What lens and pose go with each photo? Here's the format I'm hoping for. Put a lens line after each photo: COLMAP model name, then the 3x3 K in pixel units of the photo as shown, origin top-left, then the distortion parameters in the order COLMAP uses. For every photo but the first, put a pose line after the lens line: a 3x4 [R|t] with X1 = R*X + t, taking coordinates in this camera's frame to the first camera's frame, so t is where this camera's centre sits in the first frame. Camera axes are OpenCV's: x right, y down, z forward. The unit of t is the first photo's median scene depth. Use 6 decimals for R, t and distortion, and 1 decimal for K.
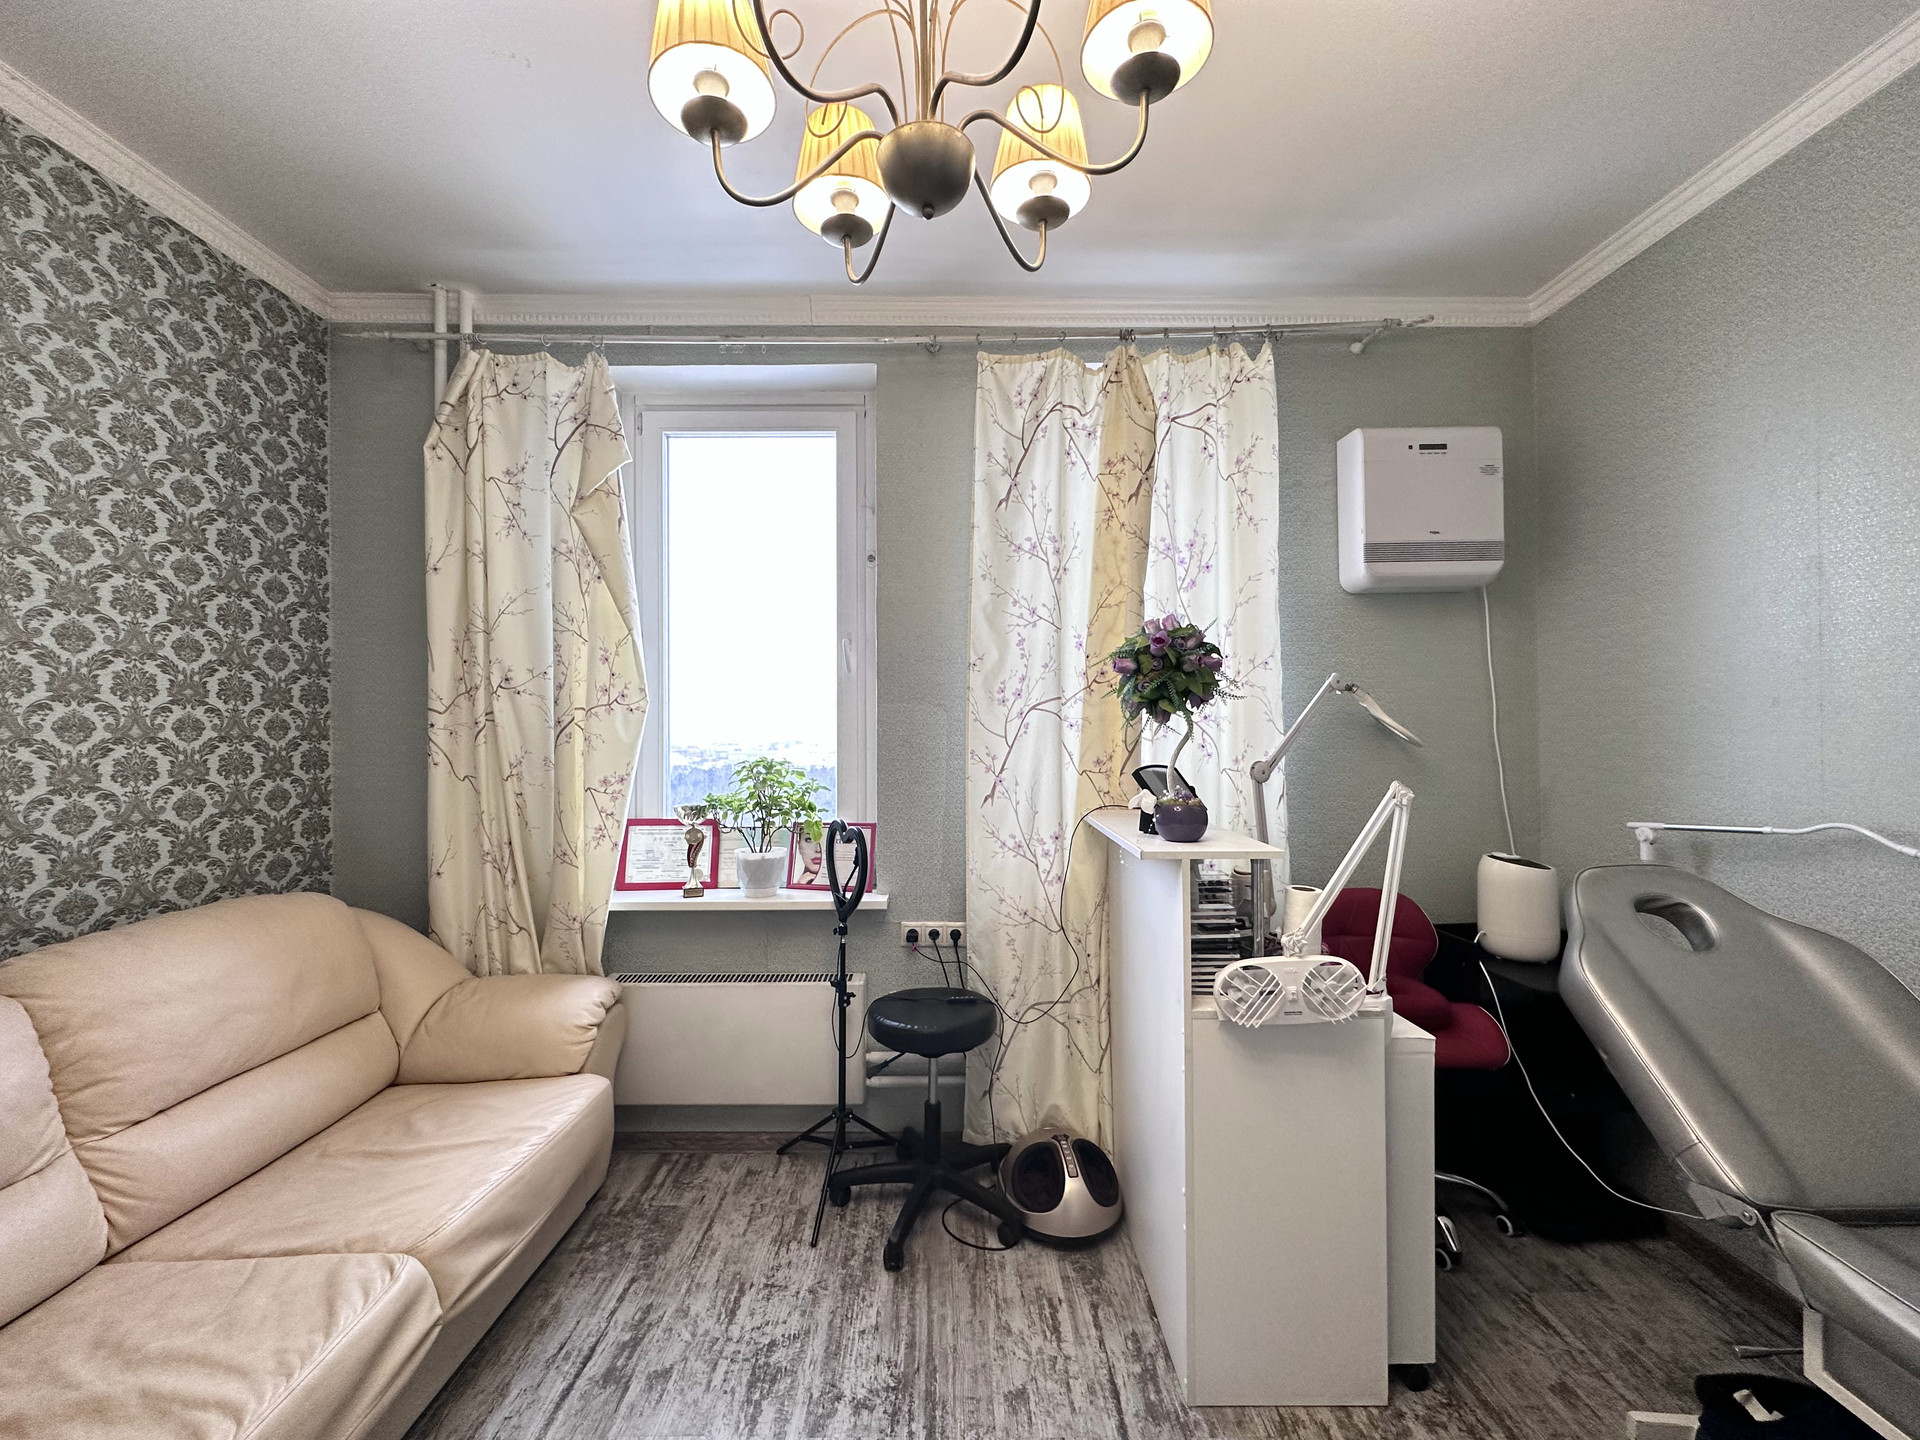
lens RADIAL K [[766.3, 0, 957.2], [0, 766.3, 722.1], [0, 0, 1]] dist [-0.002229, 0.000839]
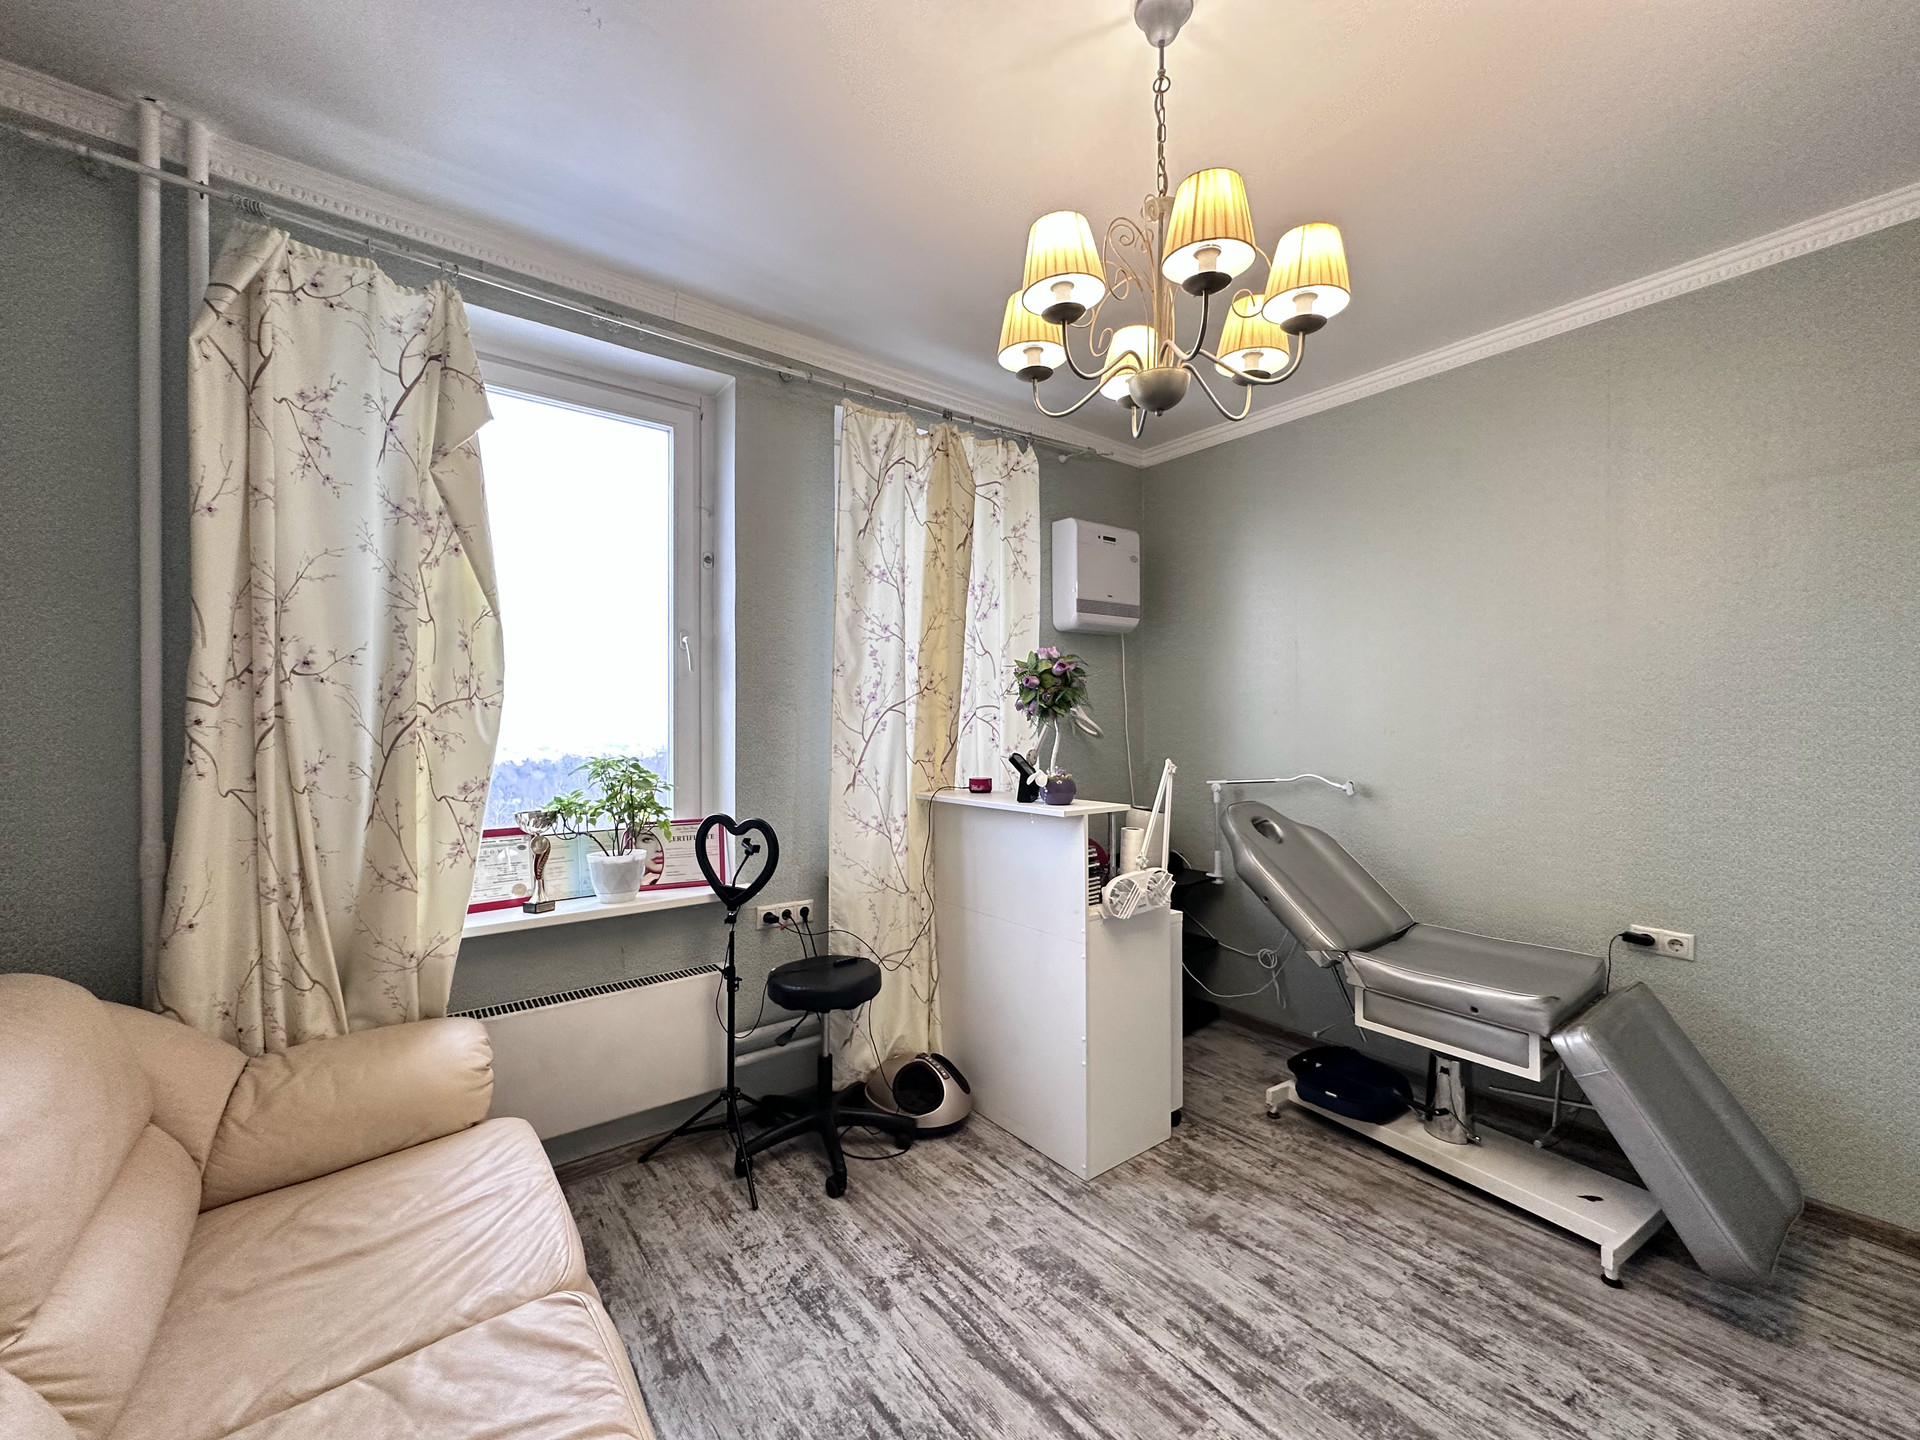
lens RADIAL K [[766.3, 0, 956.8], [0, 766.3, 722.5], [0, 0, 1]] dist [-0.002229, 0.000839]
pose [[0.795374, 0.002762, 0.606113, -0.540516], [-0.005522, 0.999981, 0.002690, -0.001163], [-0.606094, -0.005486, 0.795374, -0.017682]]
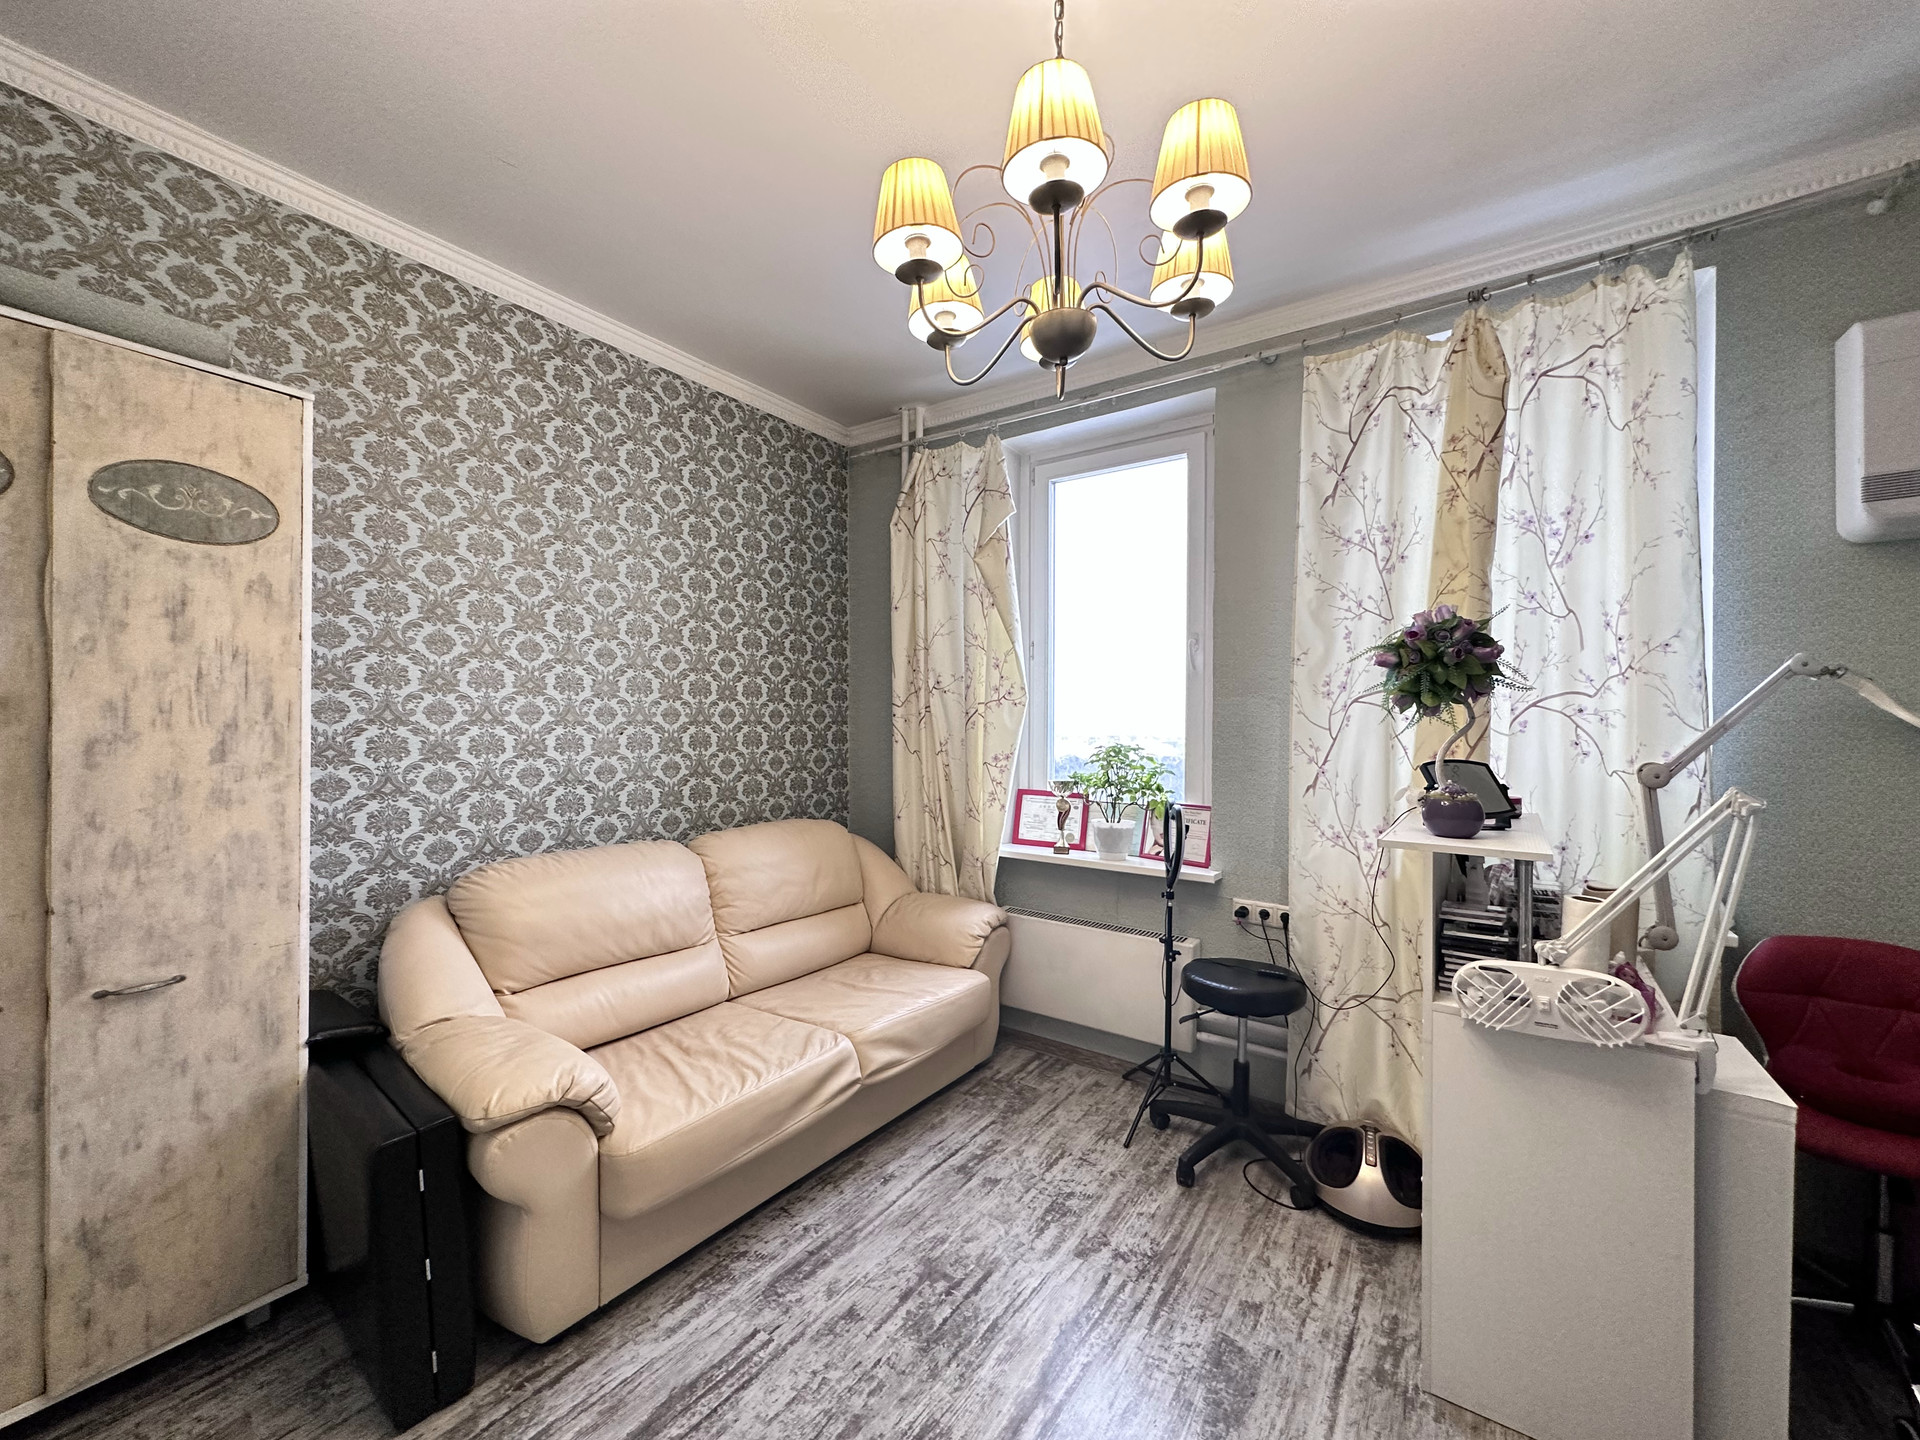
lens RADIAL K [[766.3, 0, 958.4], [0, 766.3, 722.5], [0, 0, 1]] dist [-0.002229, 0.000839]
pose [[0.815543, 0.010803, -0.578596, 0.254120], [-0.004602, 0.999915, 0.012182, 0.000162], [0.578678, -0.007272, 0.815523, -0.118788]]
